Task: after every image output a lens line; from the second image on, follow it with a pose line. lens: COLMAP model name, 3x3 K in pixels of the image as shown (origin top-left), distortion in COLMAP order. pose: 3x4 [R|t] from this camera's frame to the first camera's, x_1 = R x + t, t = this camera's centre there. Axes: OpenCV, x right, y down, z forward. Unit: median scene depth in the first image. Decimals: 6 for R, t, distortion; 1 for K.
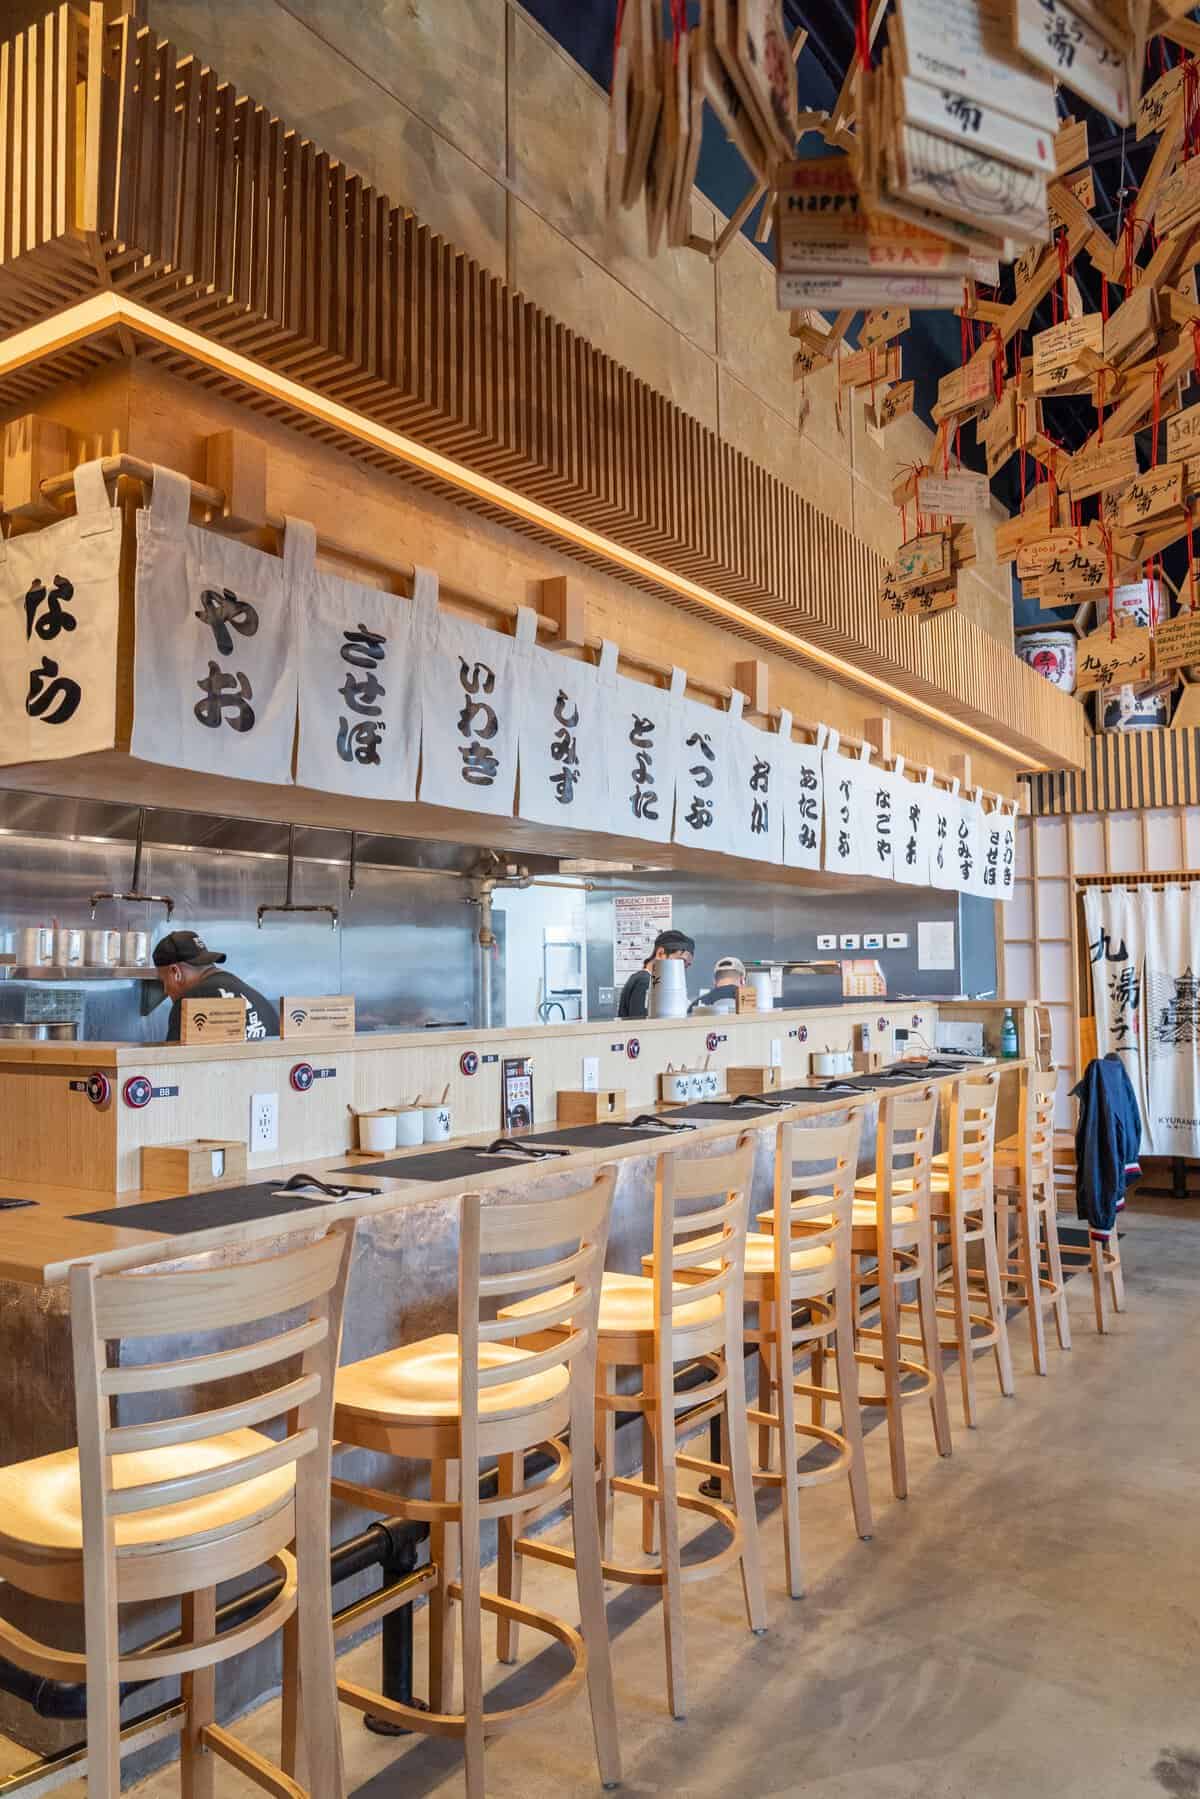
lens RADIAL K [[1300.1, 0, 599.7], [0, 1300.1, 901.1], [0, 0, 1]] dist [-0.033659, 0.001913]
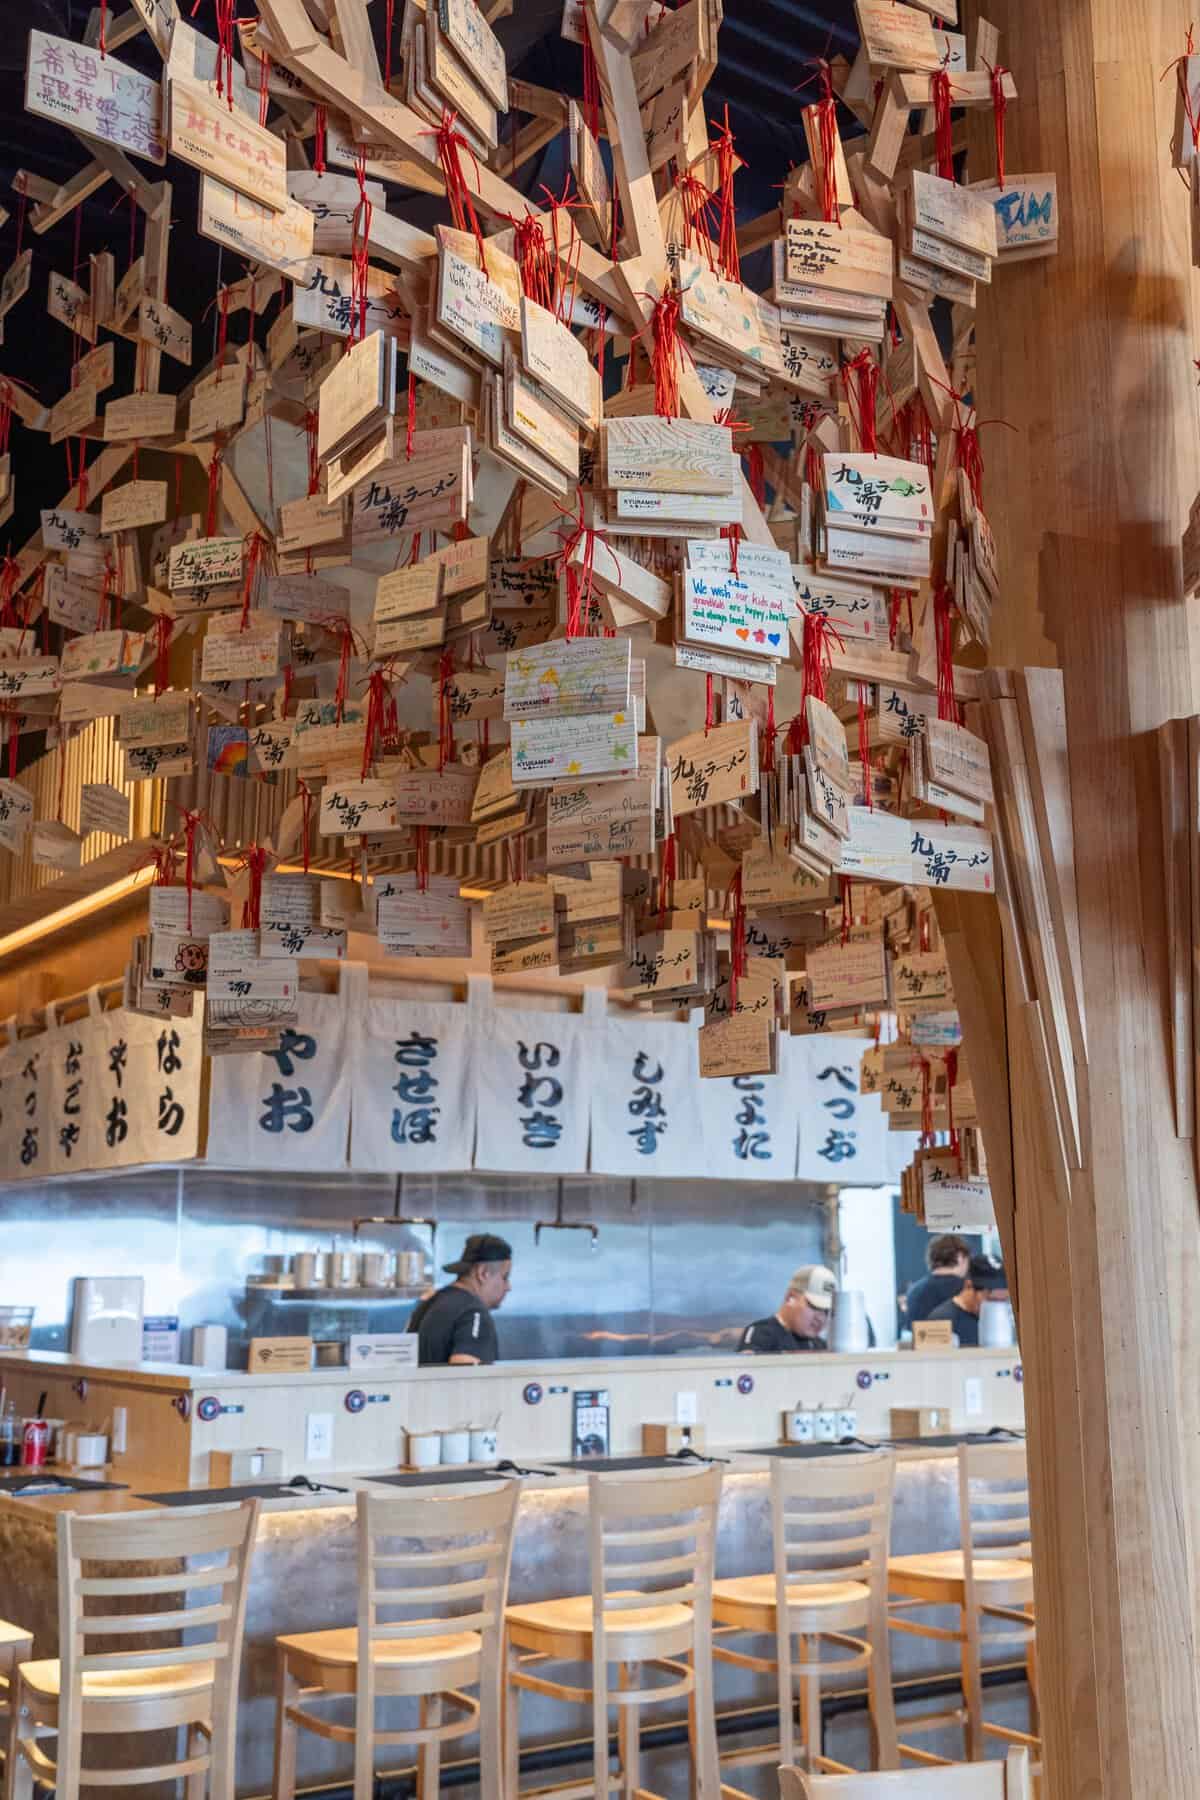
lens RADIAL K [[1806.8, 0, 601.0], [0, 1806.8, 898.6], [0, 0, 1]] dist [0.036030, 0.000000]
pose [[0.923464, -0.071163, -0.377027, 0.593235], [0.017862, 0.989557, -0.143028, -0.078932], [0.383268, 0.125347, 0.915092, -0.502462]]
